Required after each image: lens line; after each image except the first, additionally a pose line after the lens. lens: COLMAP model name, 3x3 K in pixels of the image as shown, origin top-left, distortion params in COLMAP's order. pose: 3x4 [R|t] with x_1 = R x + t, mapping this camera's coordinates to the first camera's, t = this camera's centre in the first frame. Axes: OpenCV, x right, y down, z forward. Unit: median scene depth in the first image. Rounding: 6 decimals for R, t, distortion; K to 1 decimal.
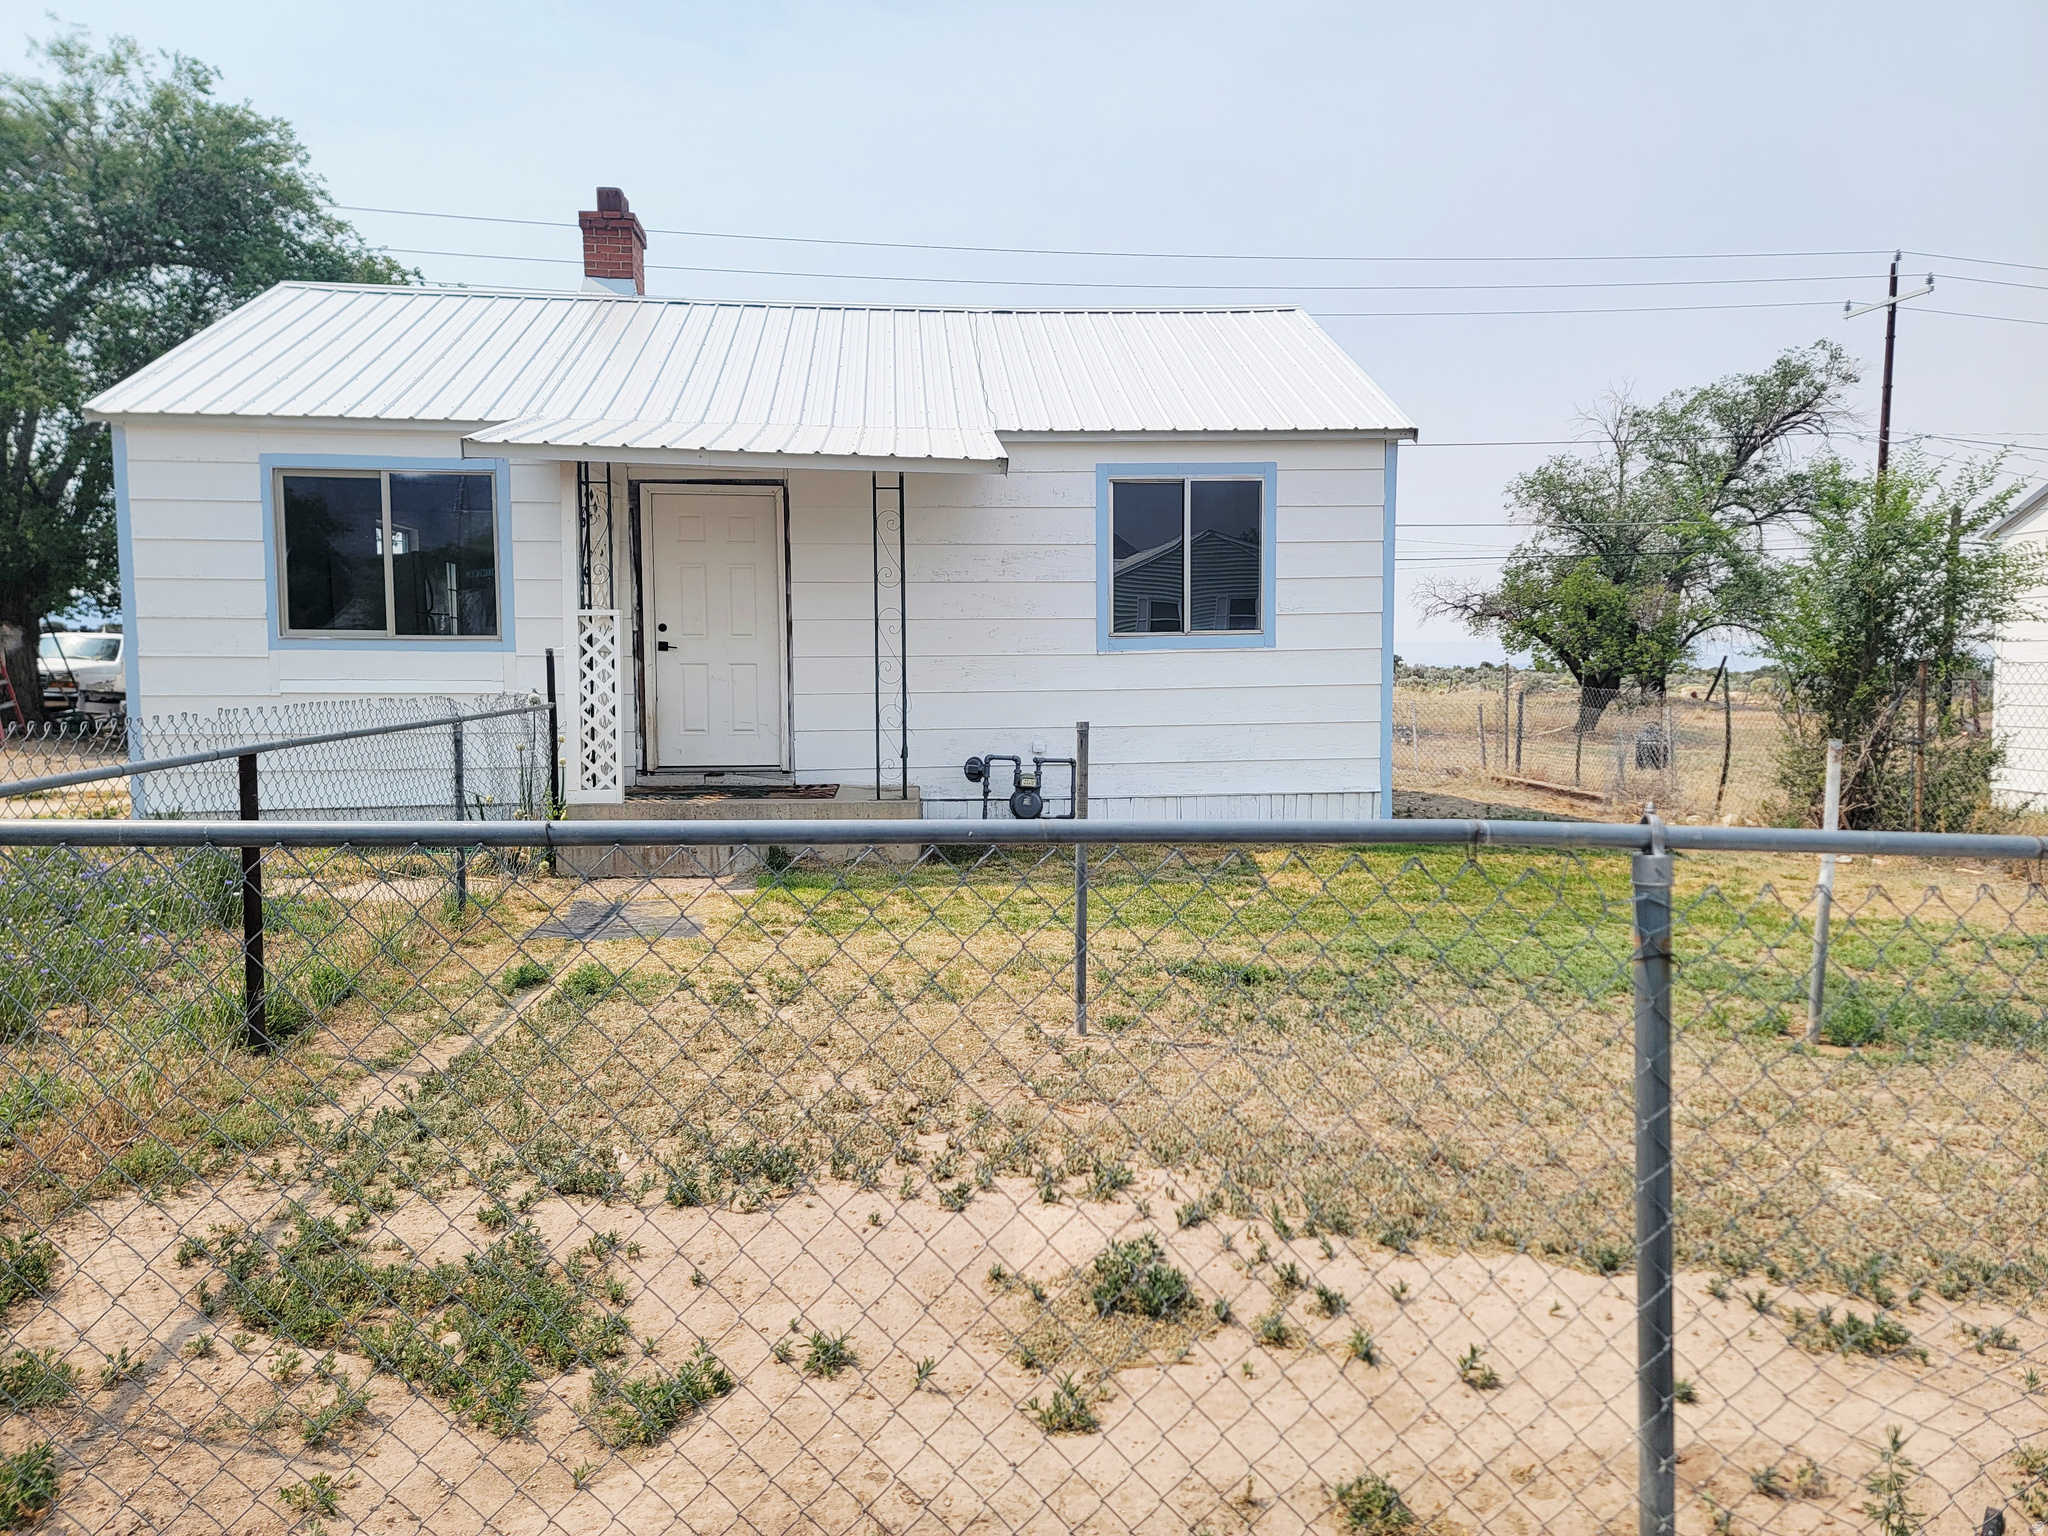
lens RADIAL K [[1423.7, 0, 1039.0], [0, 1423.7, 747.1], [0, 0, 1]] dist [0.078906, -0.063371]
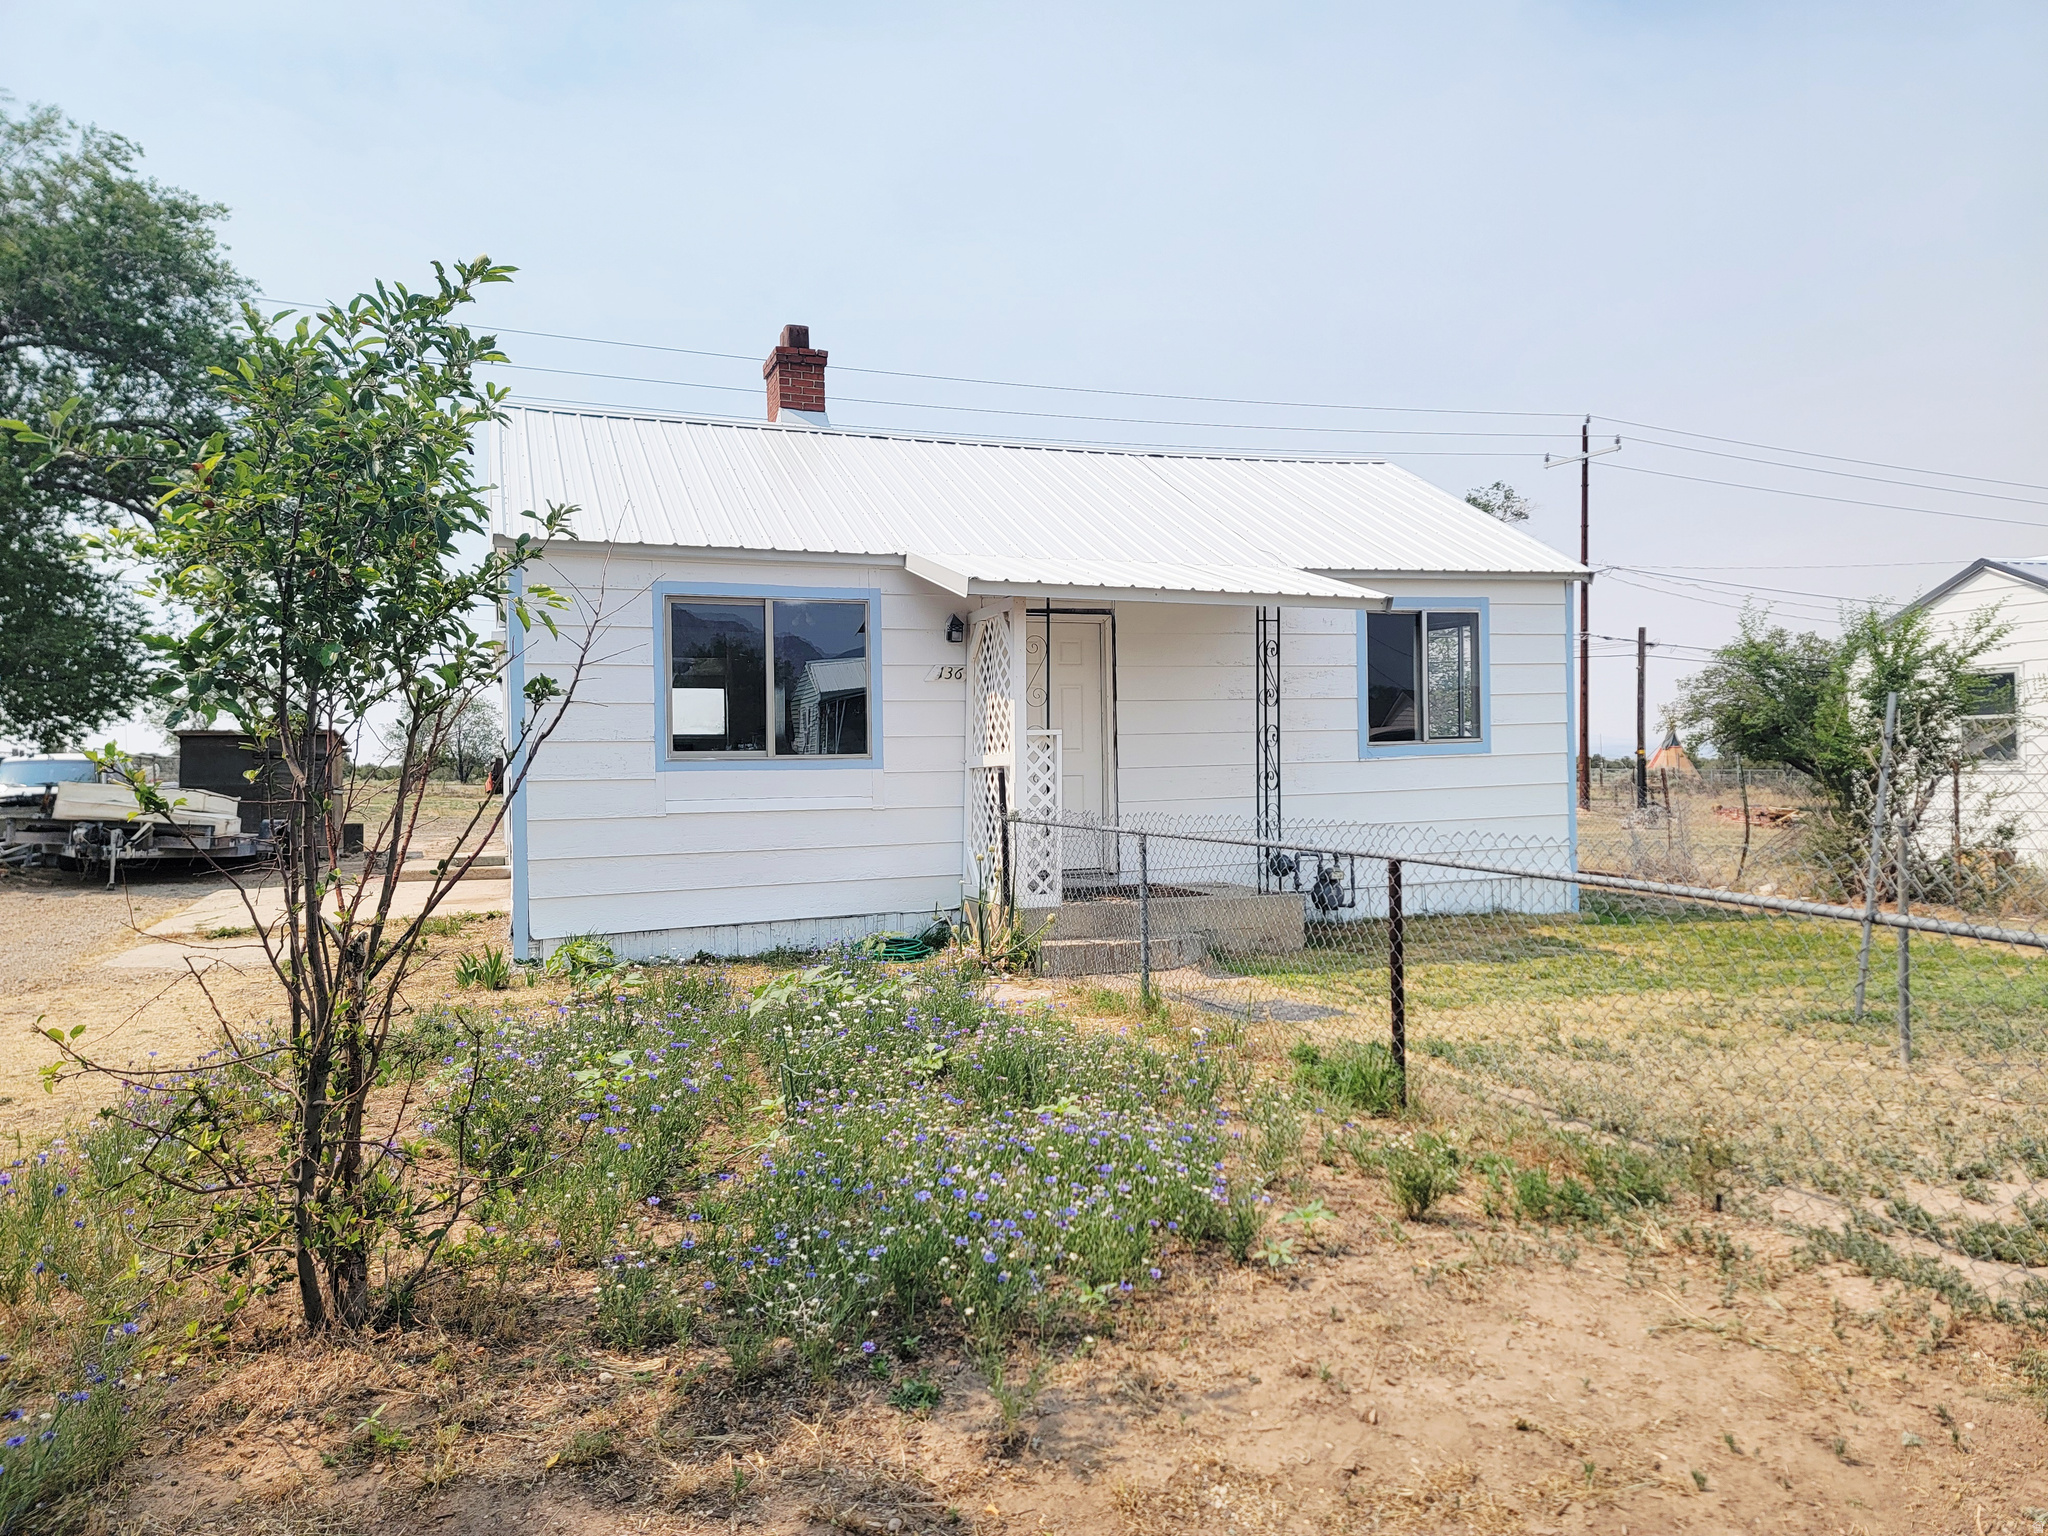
lens RADIAL K [[1423.7, 0, 1038.2], [0, 1423.7, 756.3], [0, 0, 1]] dist [0.078906, -0.063371]
pose [[0.965396, -0.013907, 0.260418, -0.500341], [0.030185, 0.997825, -0.058610, -0.009959], [-0.259037, 0.064443, 0.963715, -0.037869]]
